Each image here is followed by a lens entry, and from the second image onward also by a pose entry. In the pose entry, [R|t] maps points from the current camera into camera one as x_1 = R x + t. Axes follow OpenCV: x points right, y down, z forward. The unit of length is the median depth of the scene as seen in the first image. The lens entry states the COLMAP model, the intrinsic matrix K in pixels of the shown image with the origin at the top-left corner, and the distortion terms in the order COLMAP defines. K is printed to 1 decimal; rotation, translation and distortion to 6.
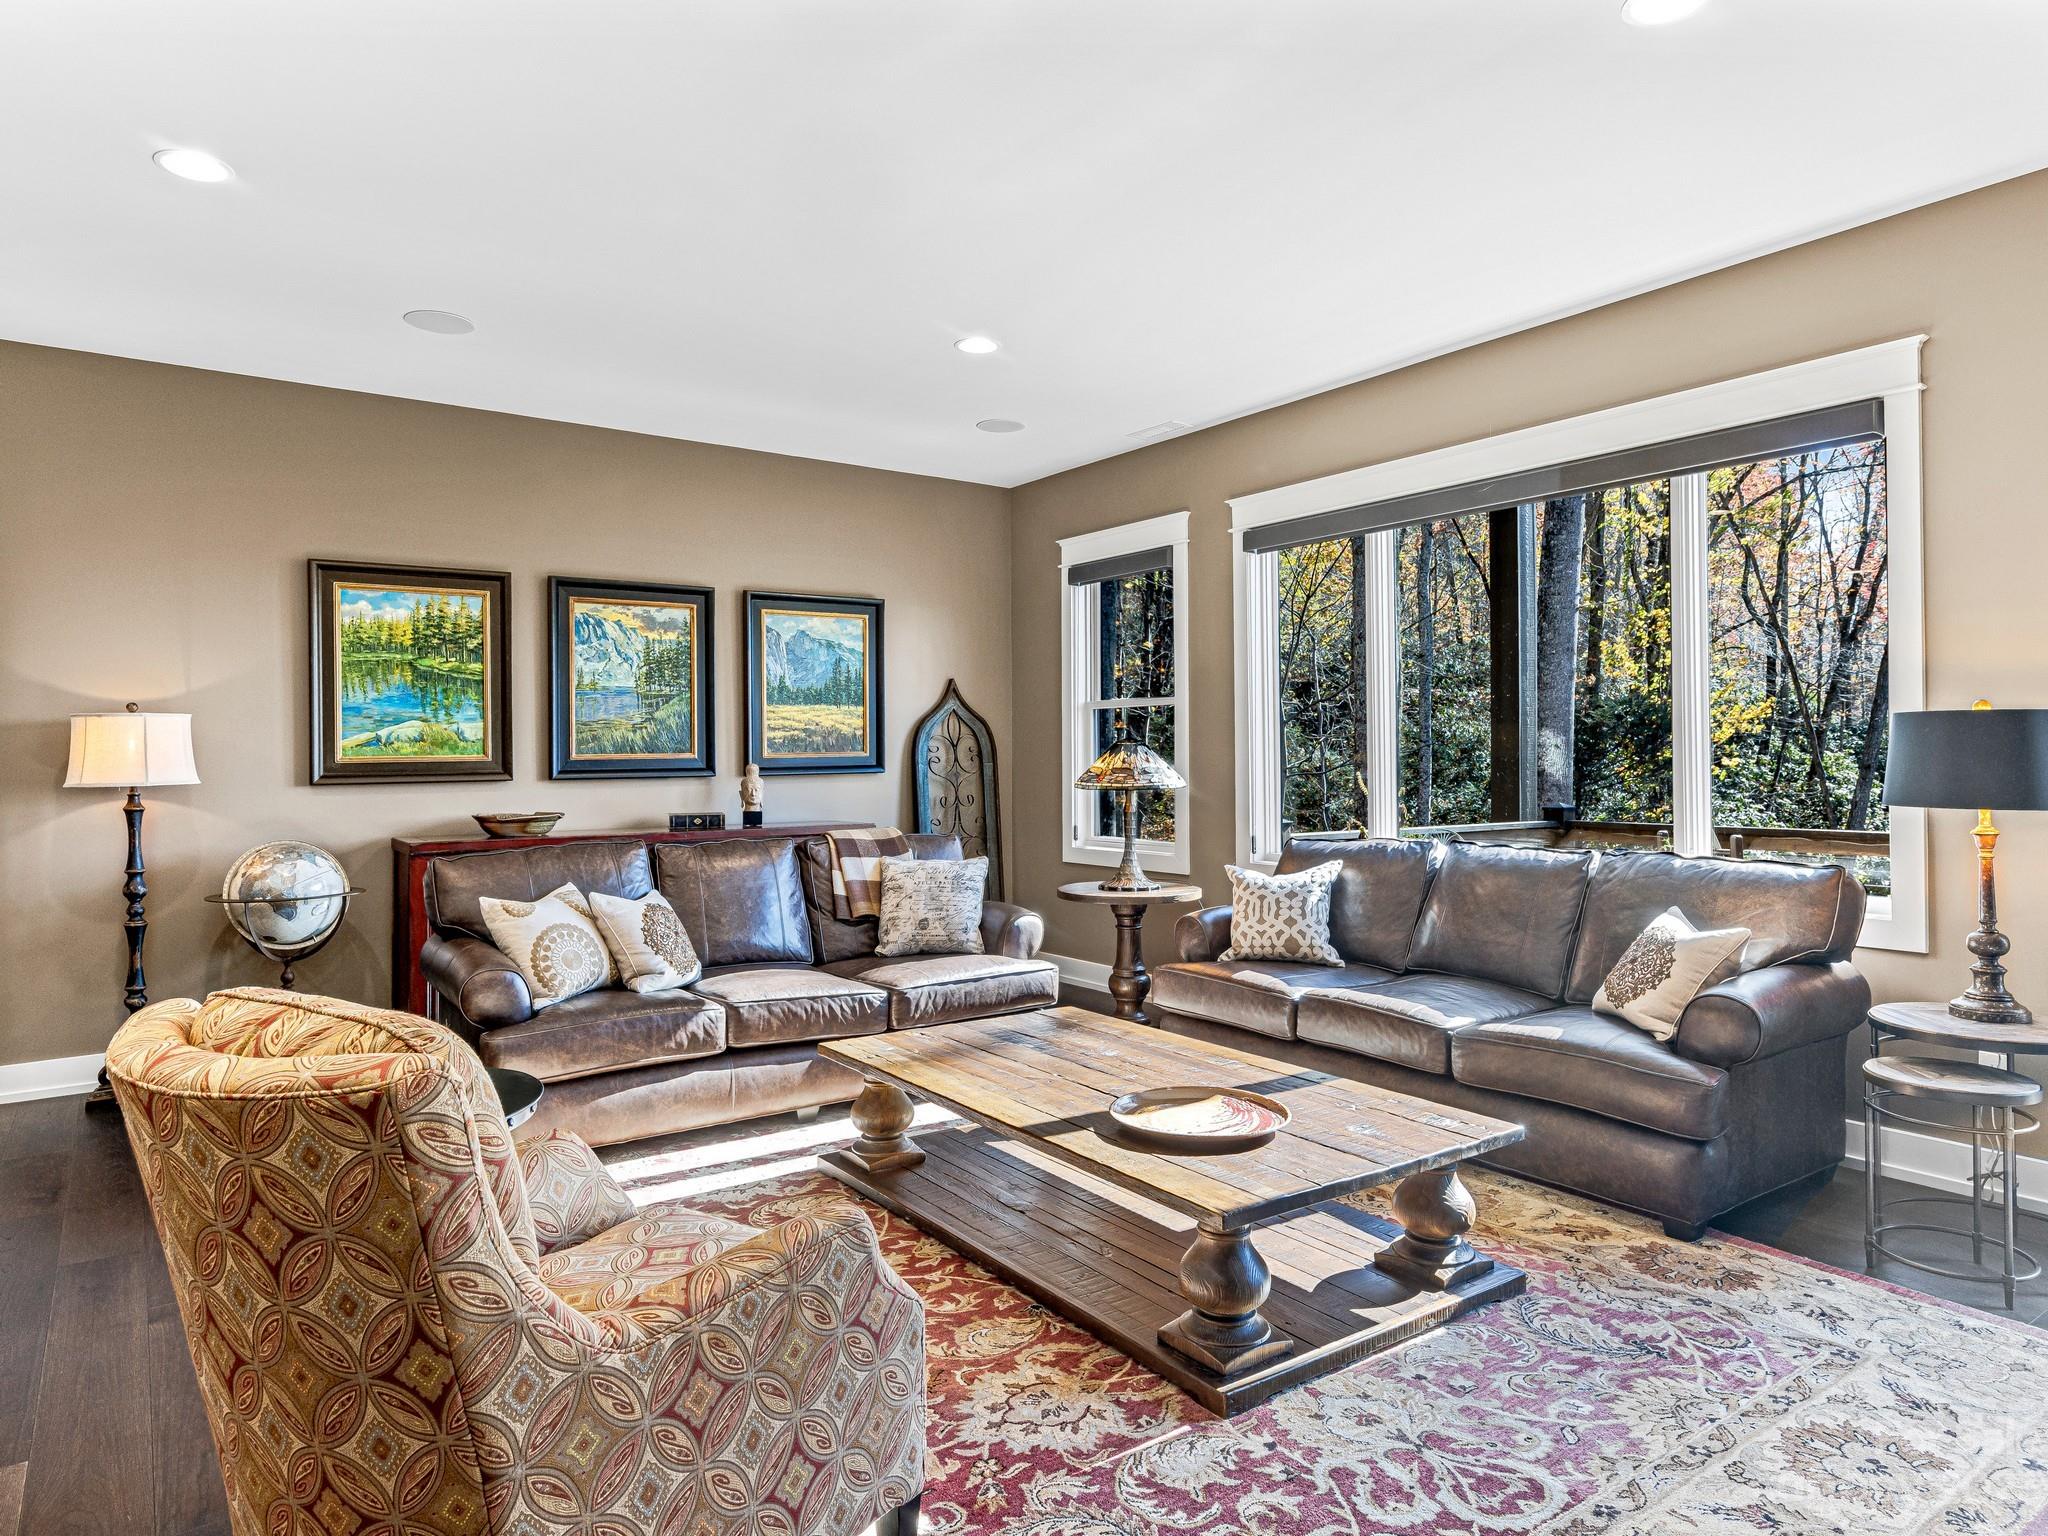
lens RADIAL K [[1256.1, 0, 1026.2], [0, 1256.1, 755.8], [0, 0, 1]] dist [0.002463, 0.001112]
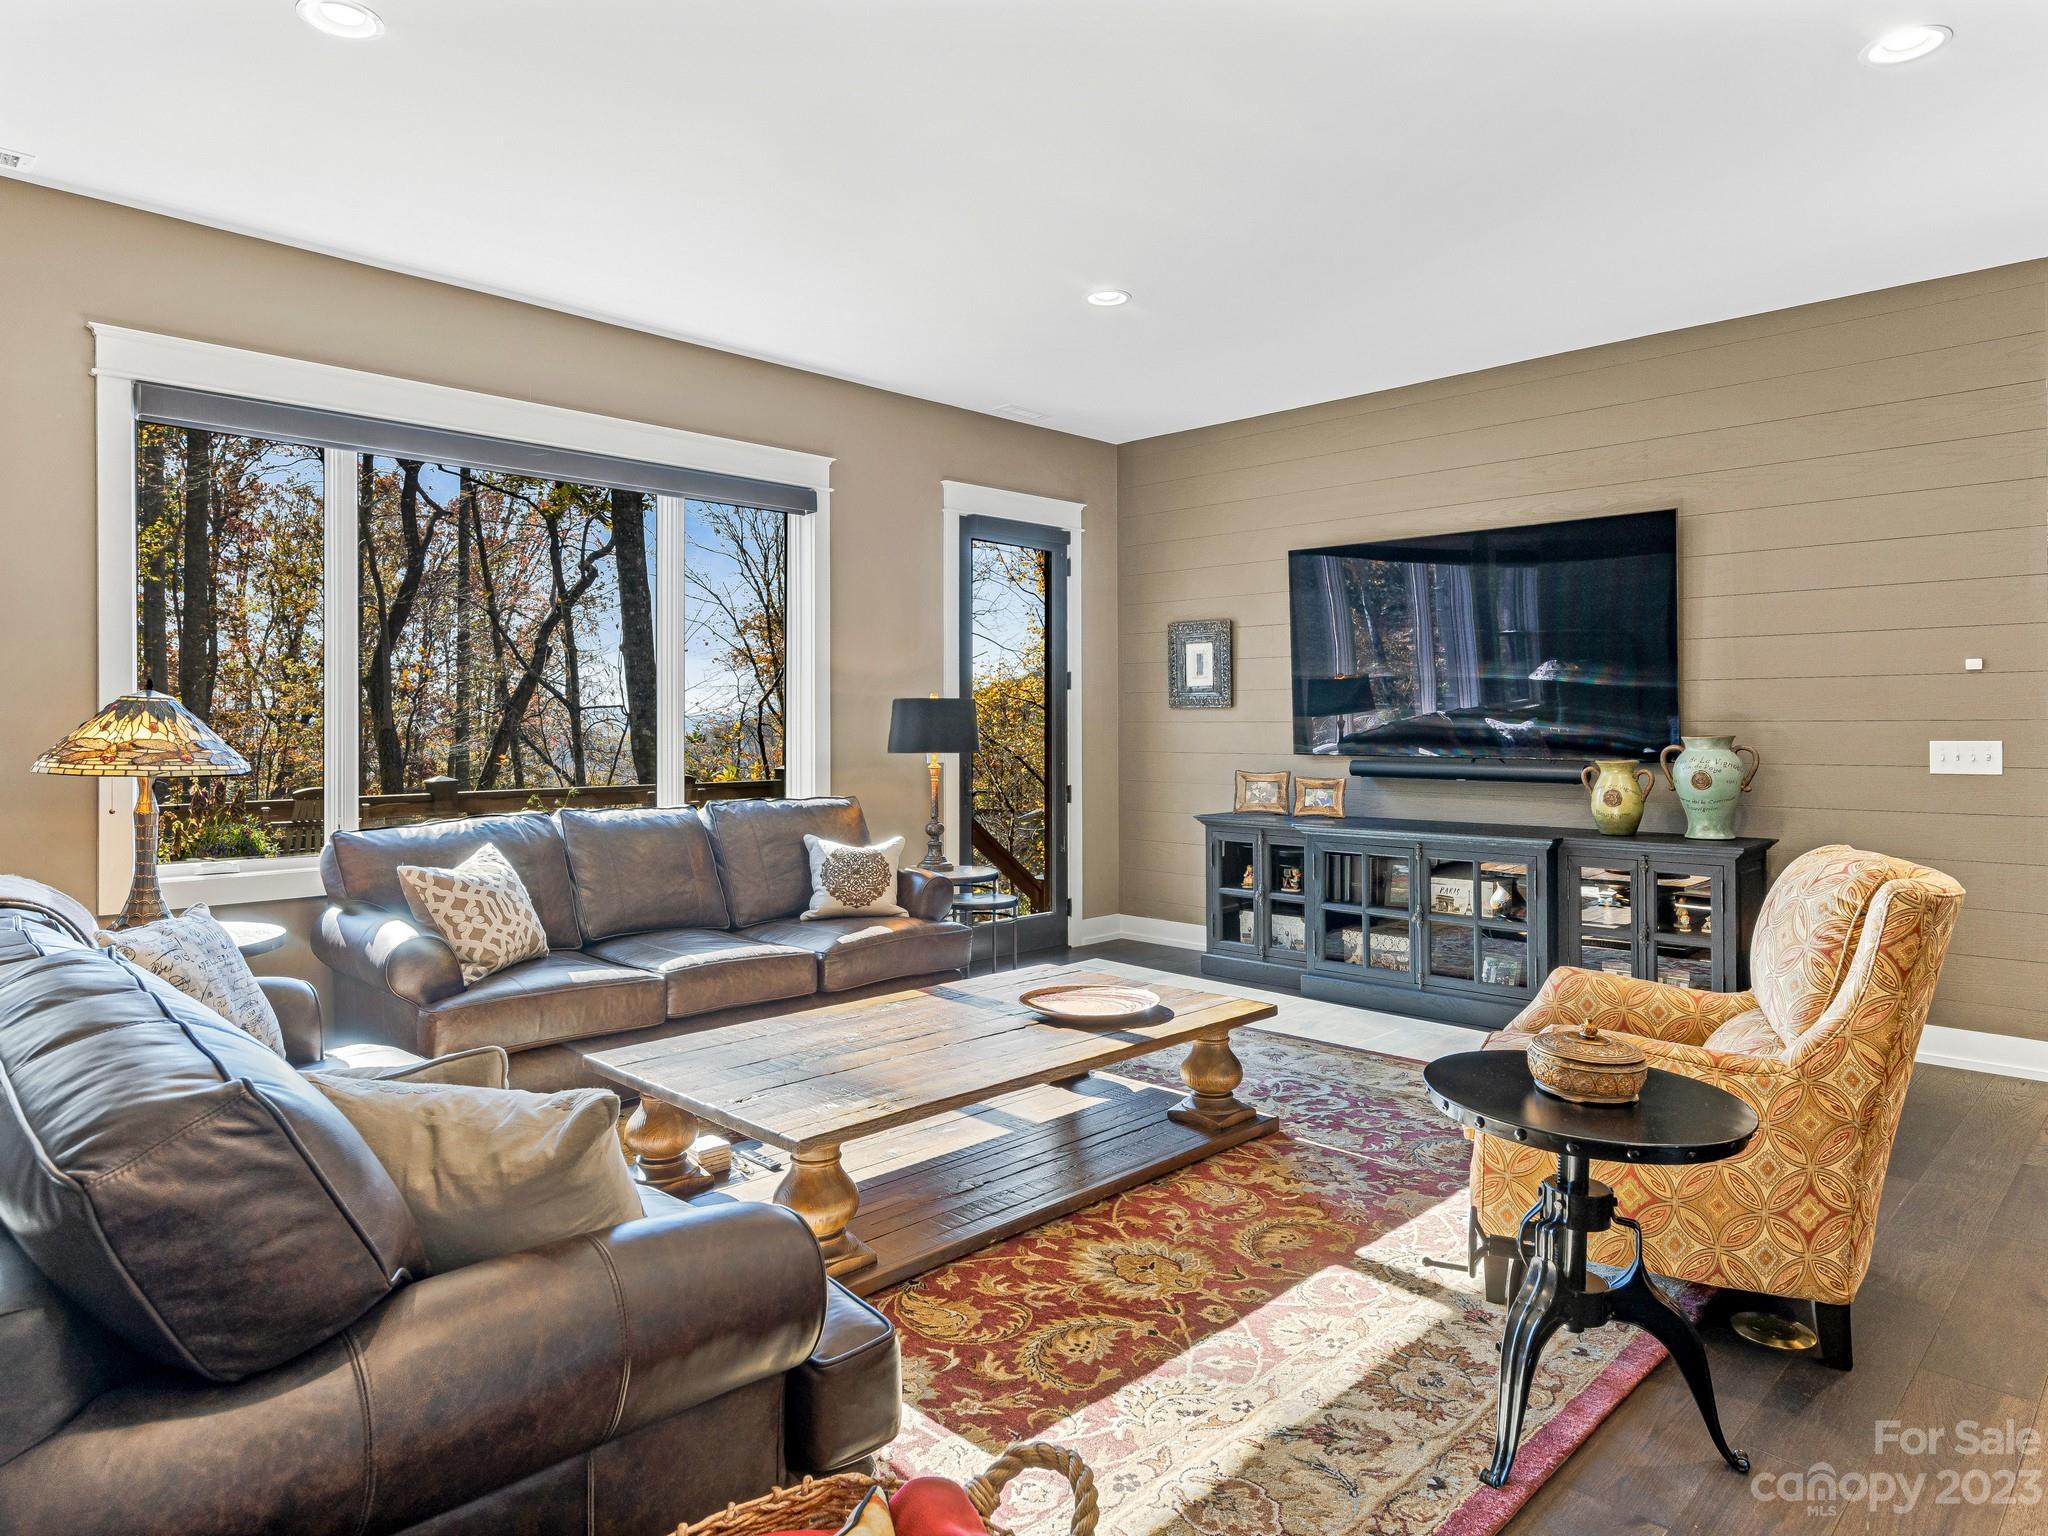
lens RADIAL K [[1267.1, 0, 1025.5], [0, 1267.1, 757.3], [0, 0, 1]] dist [-0.002718, -0.000262]
pose [[-0.190420, -0.011699, 0.981633, -0.615161], [0.003659, 0.999914, 0.012627, 0.013220], [-0.981696, 0.005997, -0.190361, 0.732823]]
